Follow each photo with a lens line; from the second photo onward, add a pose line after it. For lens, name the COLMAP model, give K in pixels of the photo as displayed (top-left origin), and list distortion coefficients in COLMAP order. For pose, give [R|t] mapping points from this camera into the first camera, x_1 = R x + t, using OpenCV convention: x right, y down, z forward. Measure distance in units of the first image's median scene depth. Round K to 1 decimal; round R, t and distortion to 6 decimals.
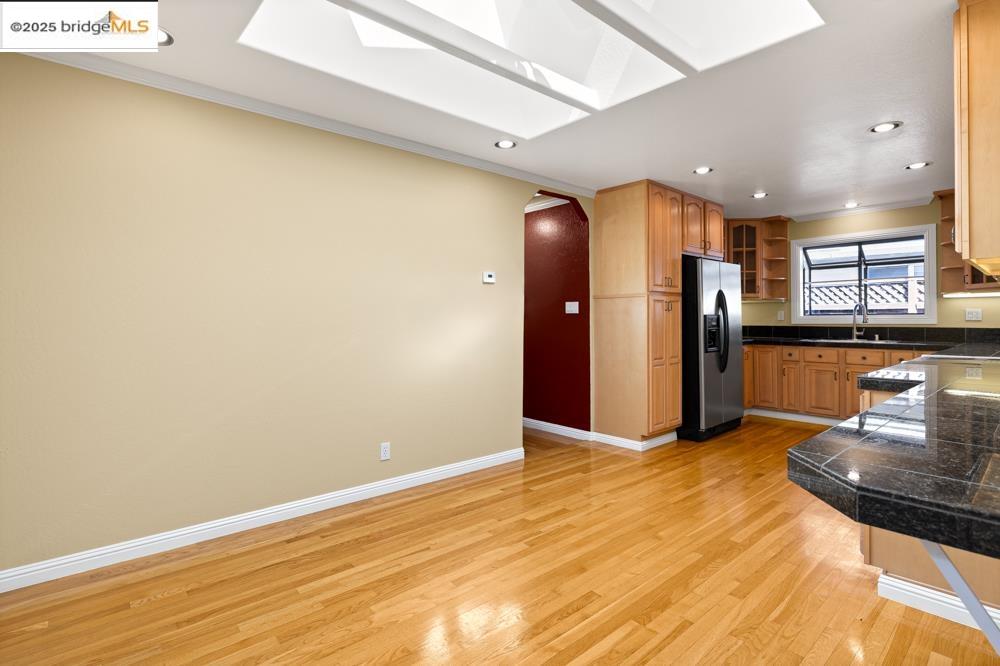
lens RADIAL K [[480.0, 0, 502.4], [0, 480.0, 322.1], [0, 0, 1]] dist [0.001574, -0.000546]
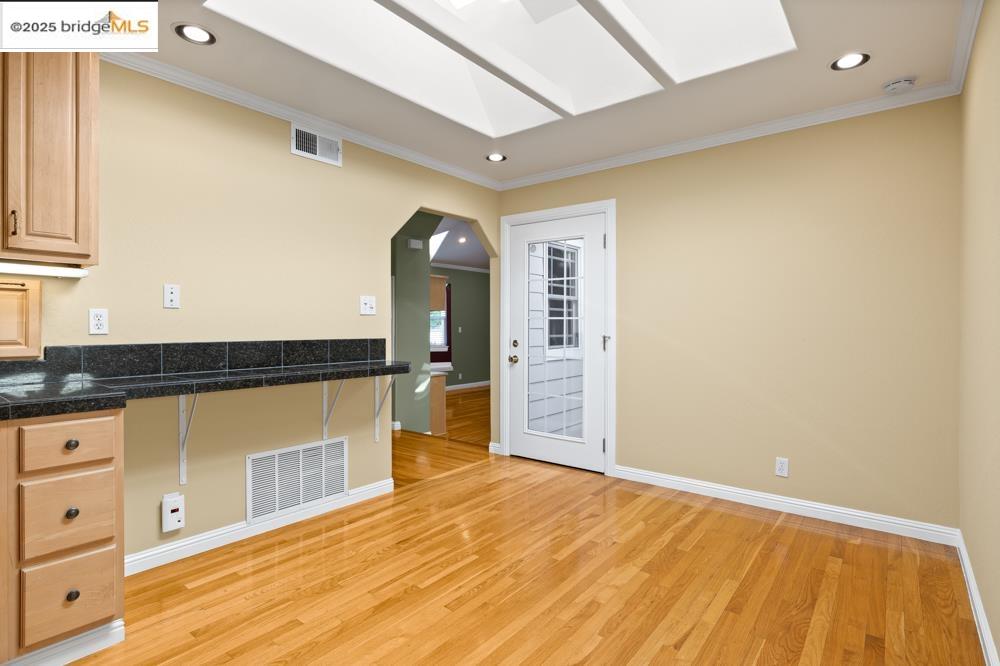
lens RADIAL K [[505.7, 0, 503.8], [0, 505.7, 317.5], [0, 0, 1]] dist [-0.002785, 0.001899]
pose [[-0.981473, 0.000423, -0.191602, 0.113747], [0.002584, 0.999936, -0.011030, -0.001584], [0.191585, -0.011321, -0.981411, 0.817748]]
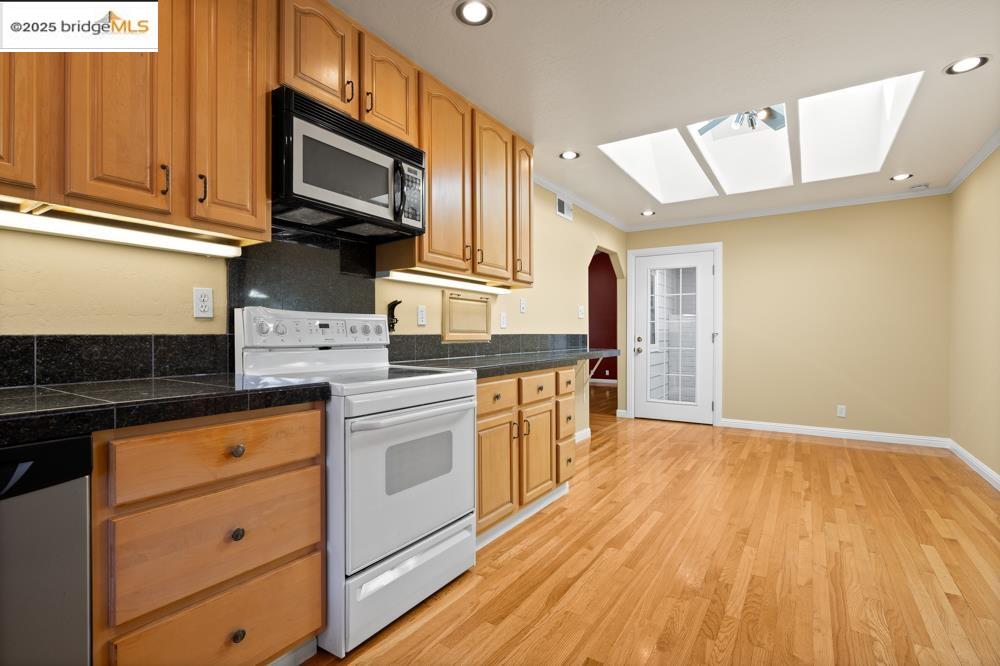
lens RADIAL K [[480.0, 0, 502.1], [0, 480.0, 325.0], [0, 0, 1]] dist [0.001574, -0.000546]
pose [[-0.957118, 0.000792, -0.289698, 0.587698], [0.005031, 0.999891, -0.013888, 0.013107], [0.289655, -0.014750, -0.957017, 0.998139]]
